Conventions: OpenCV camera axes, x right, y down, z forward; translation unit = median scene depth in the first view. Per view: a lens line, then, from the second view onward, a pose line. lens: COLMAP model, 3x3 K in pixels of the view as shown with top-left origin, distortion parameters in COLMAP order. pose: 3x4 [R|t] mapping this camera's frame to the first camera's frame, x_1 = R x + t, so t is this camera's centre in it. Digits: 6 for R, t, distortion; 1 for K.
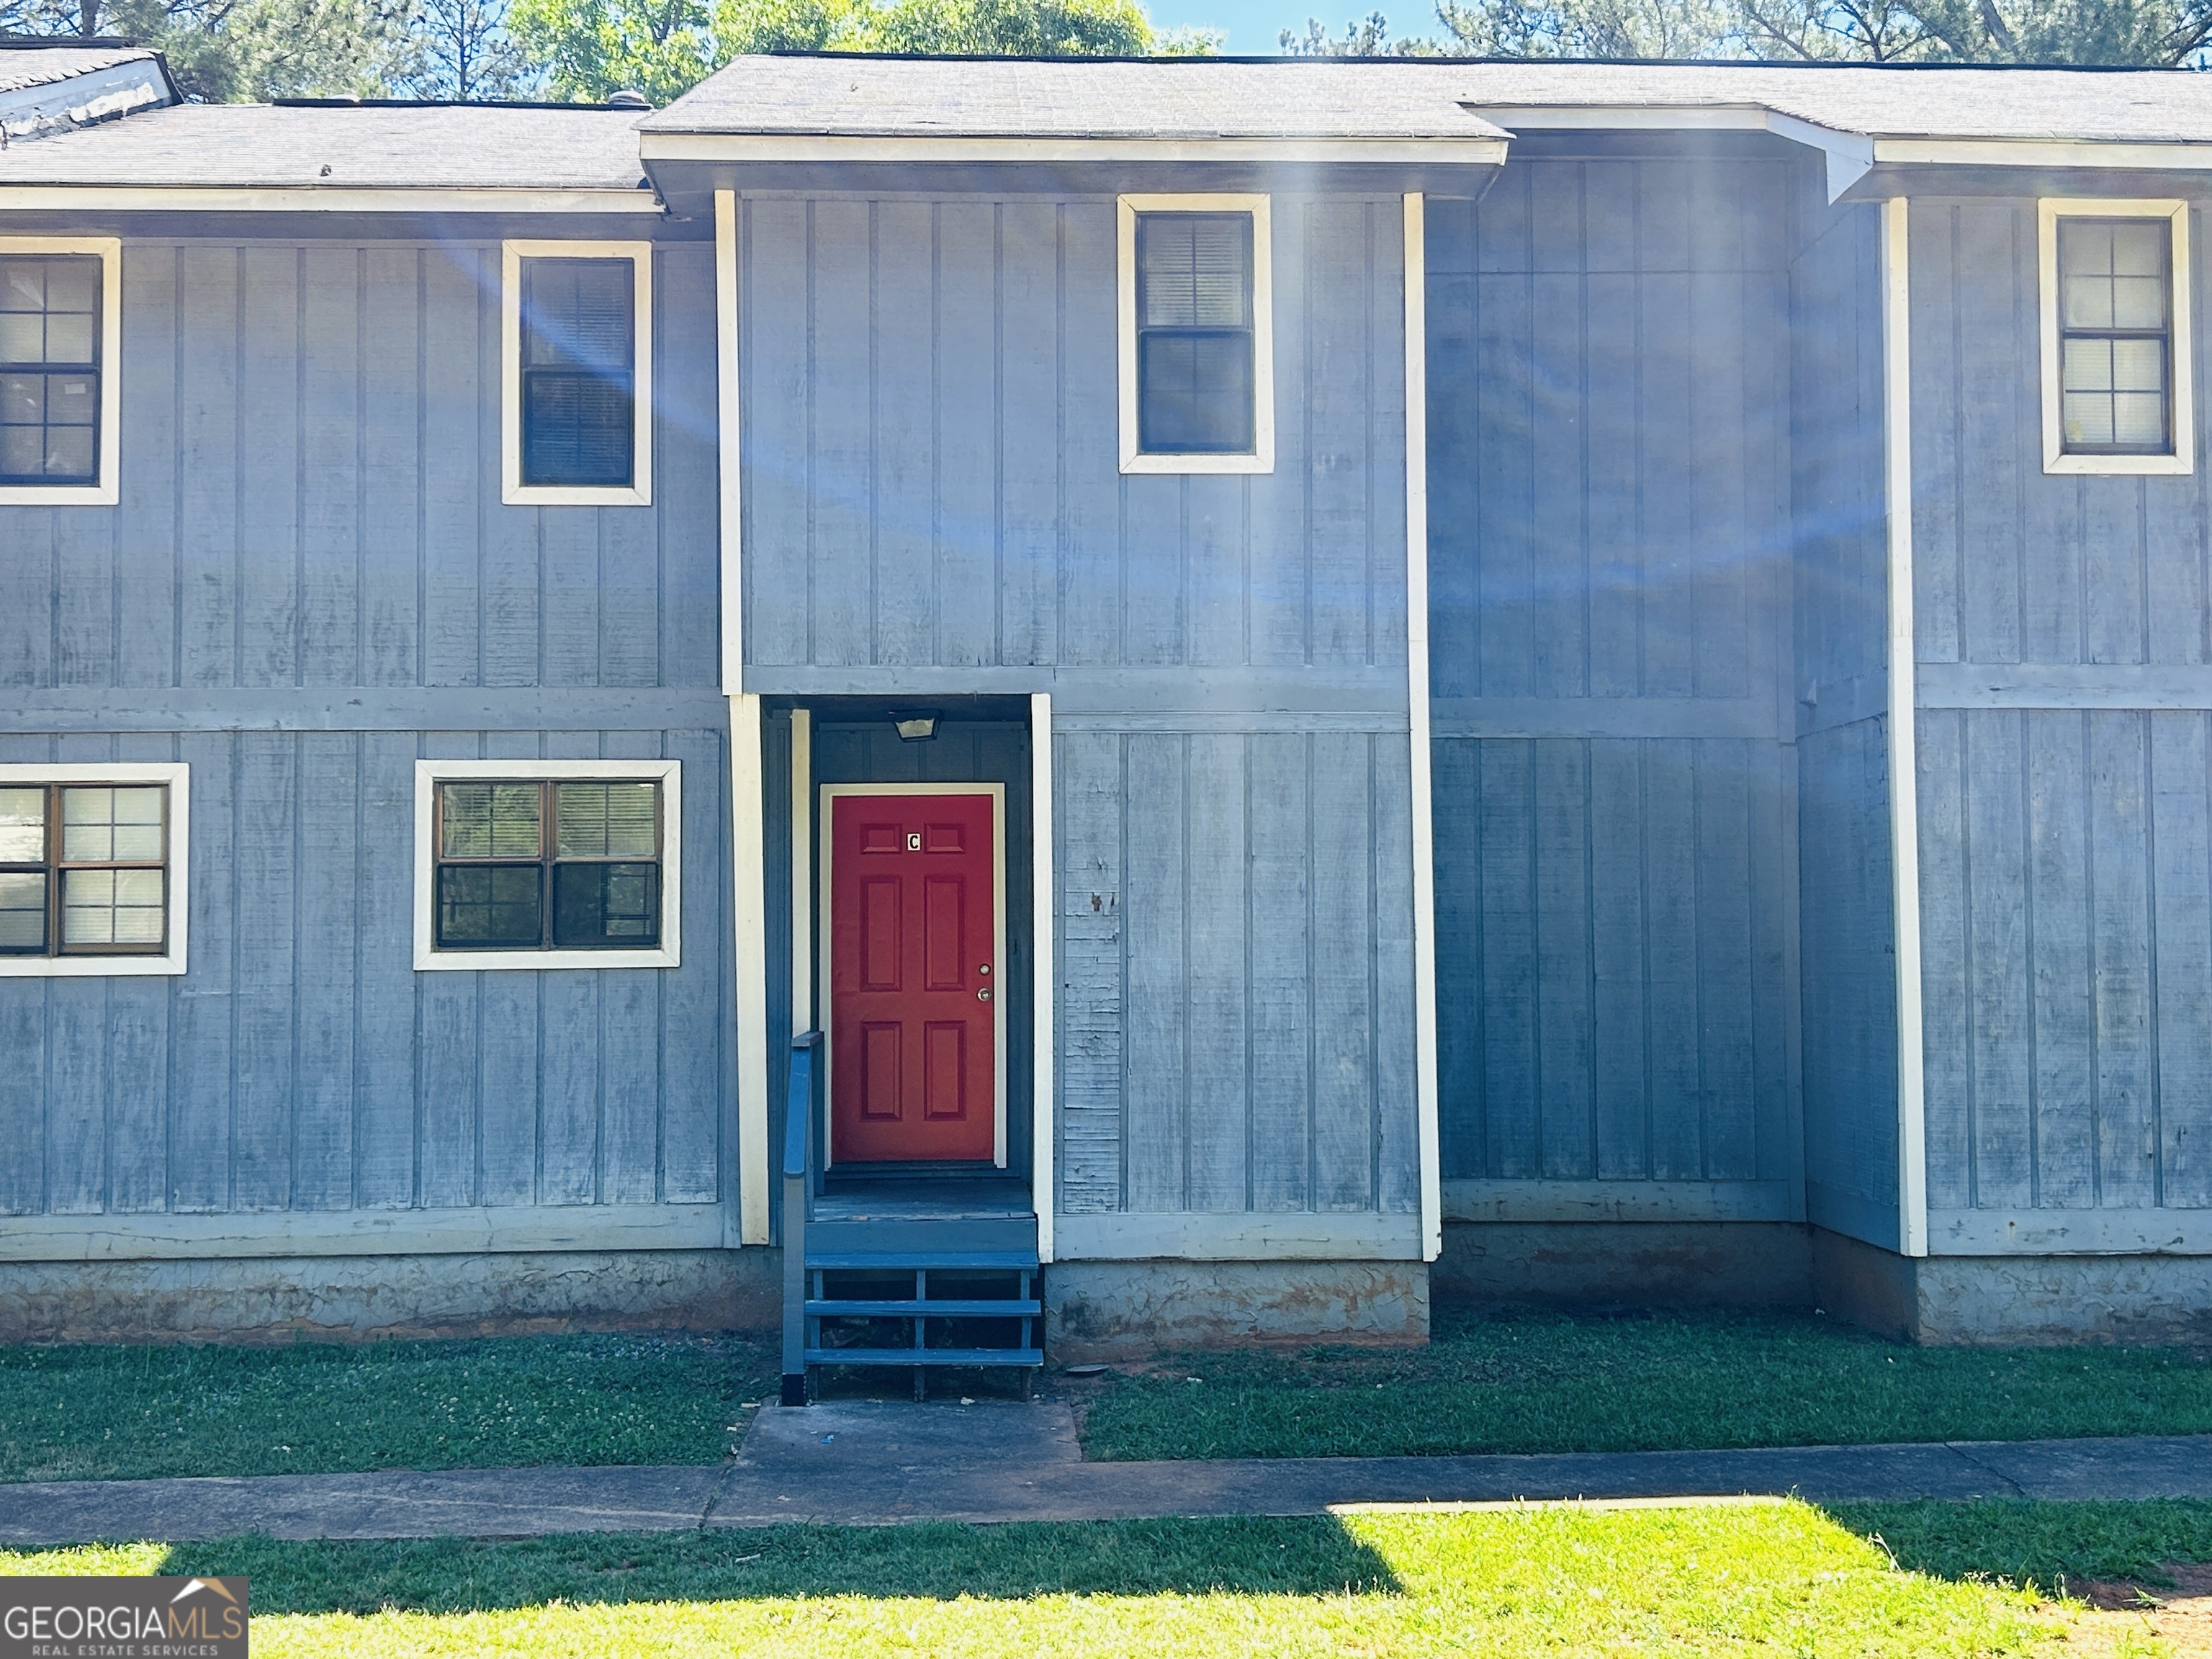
lens RADIAL K [[2653.4, 0, 1106.0], [0, 2653.4, 829.5], [0, 0, 1]] dist [0.136970, -0.420218]
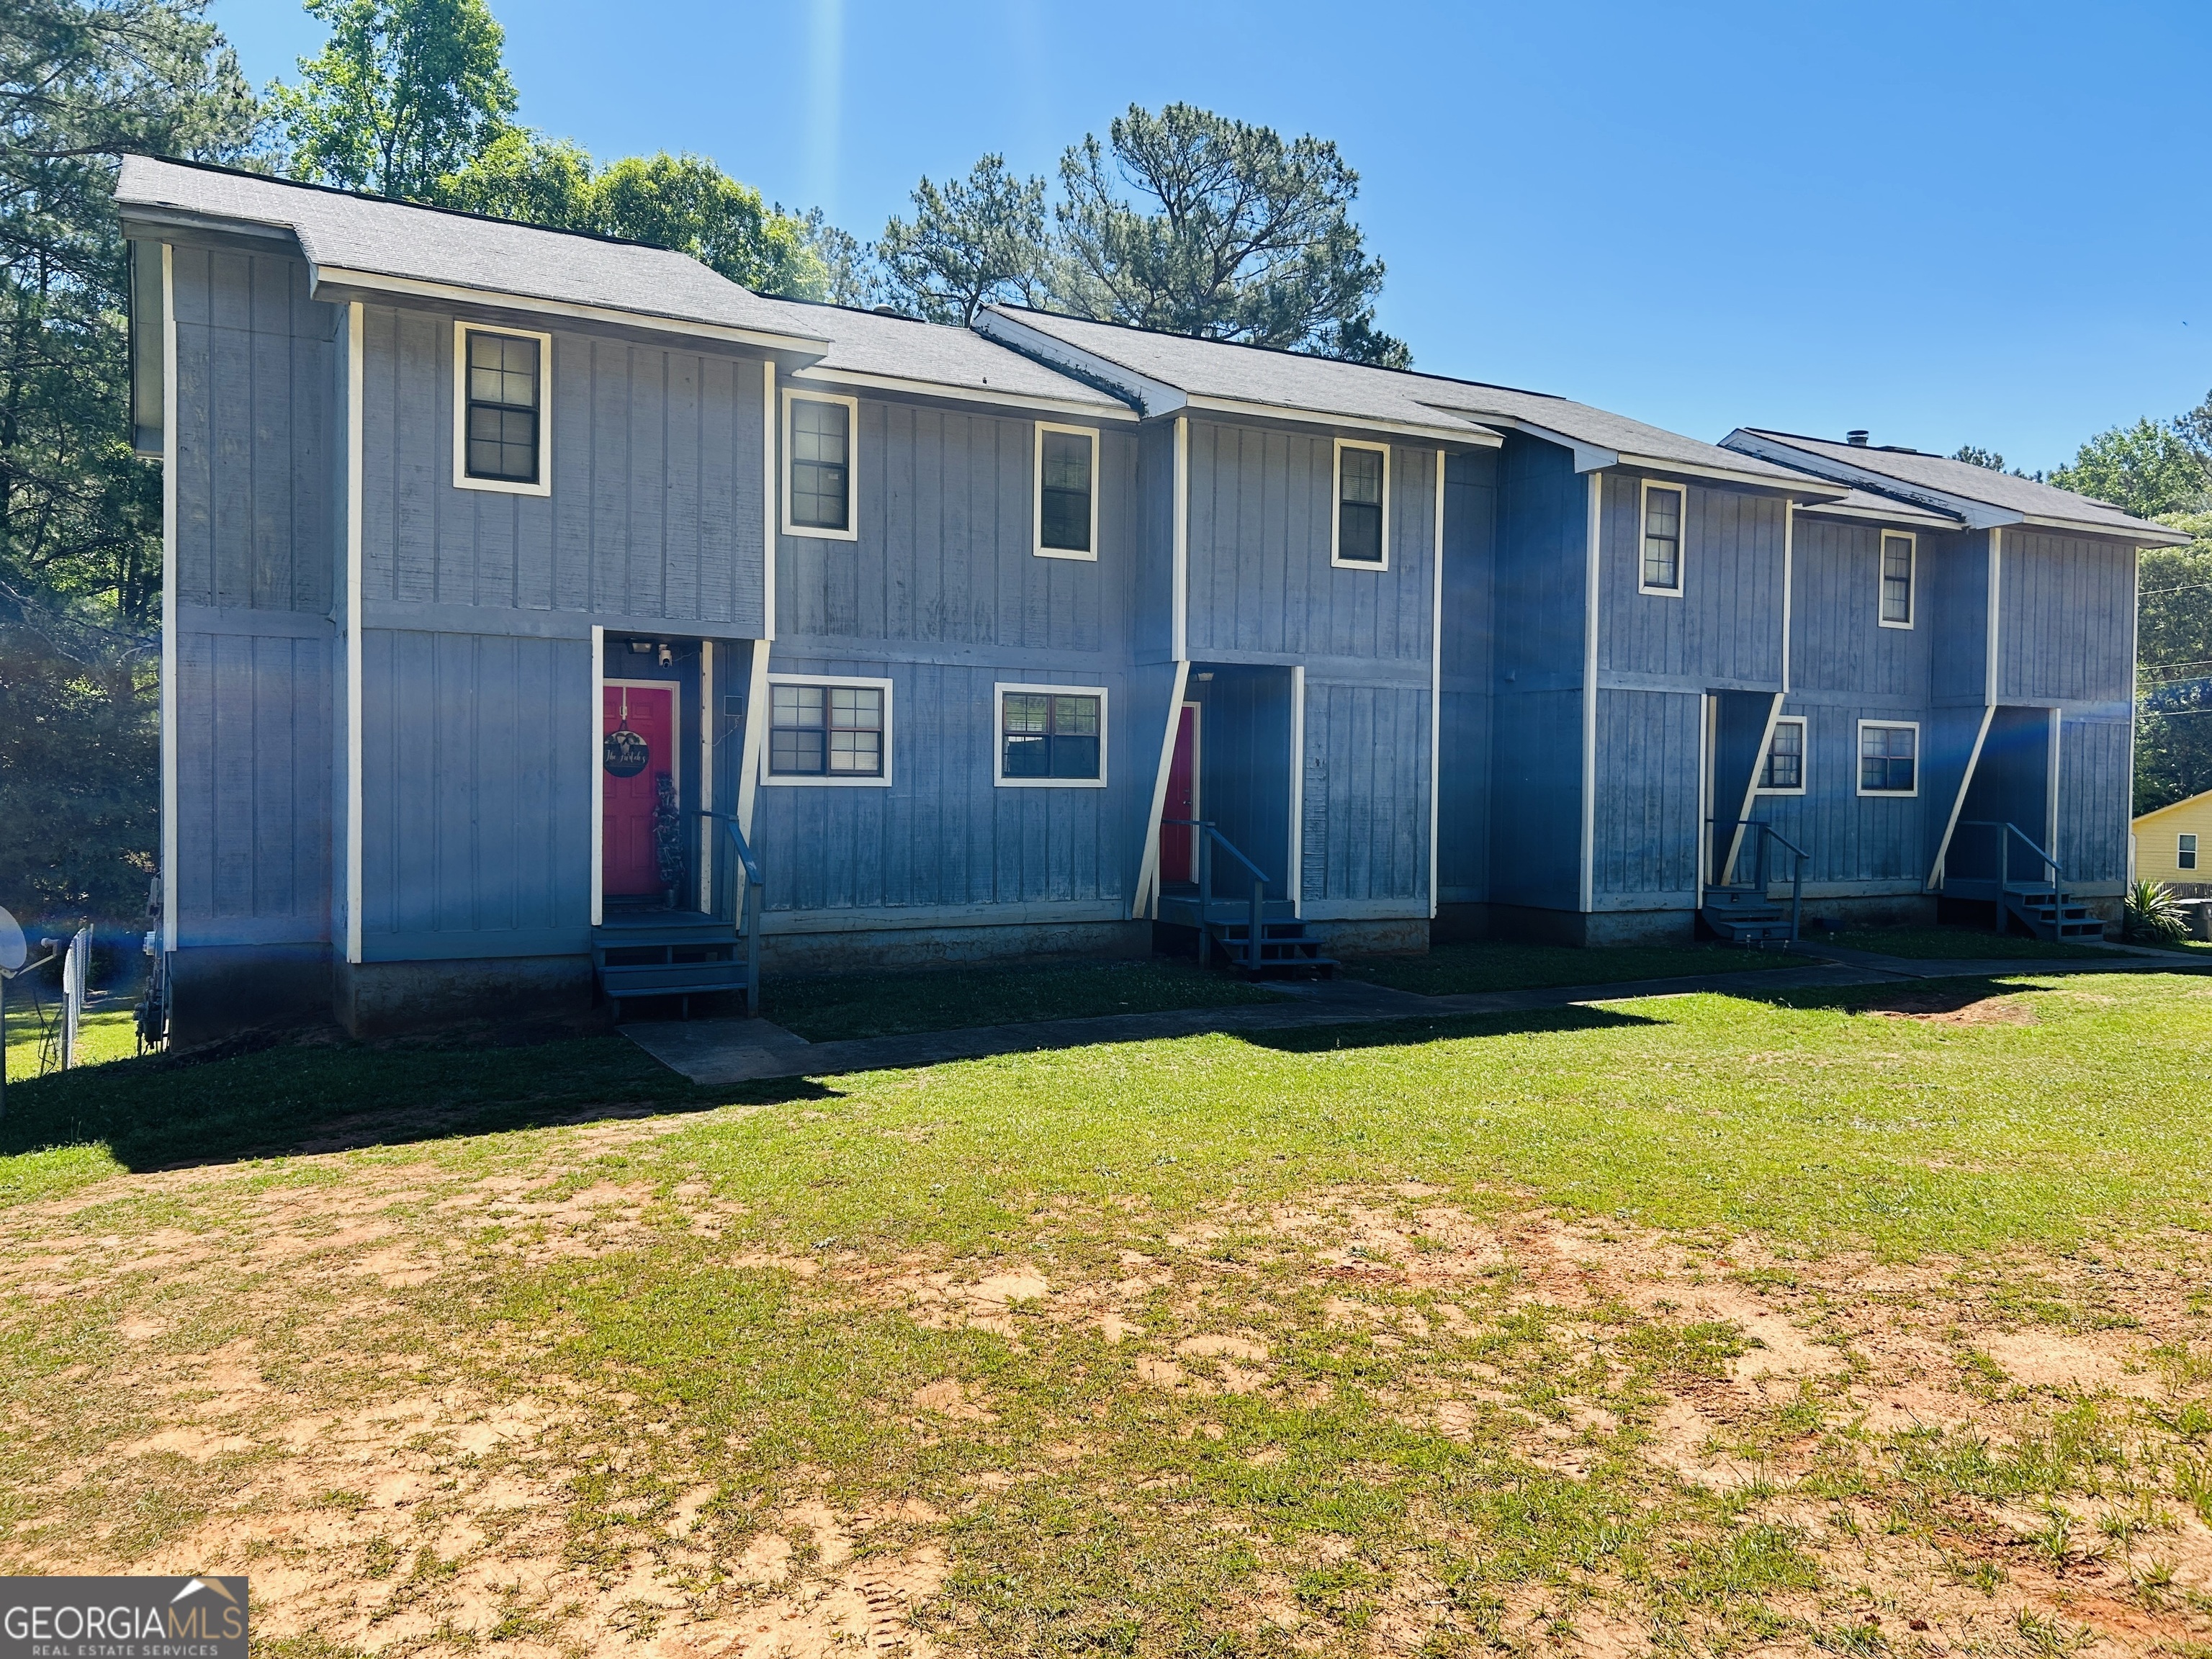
lens RADIAL K [[1662.3, 0, 1095.7], [0, 1662.3, 843.7], [0, 0, 1]] dist [0.052568, -0.063138]
pose [[0.899579, 0.000604, 0.436757, -0.744548], [-0.040854, 0.995731, 0.082769, -0.011505], [-0.434843, -0.092301, 0.895764, -0.165052]]
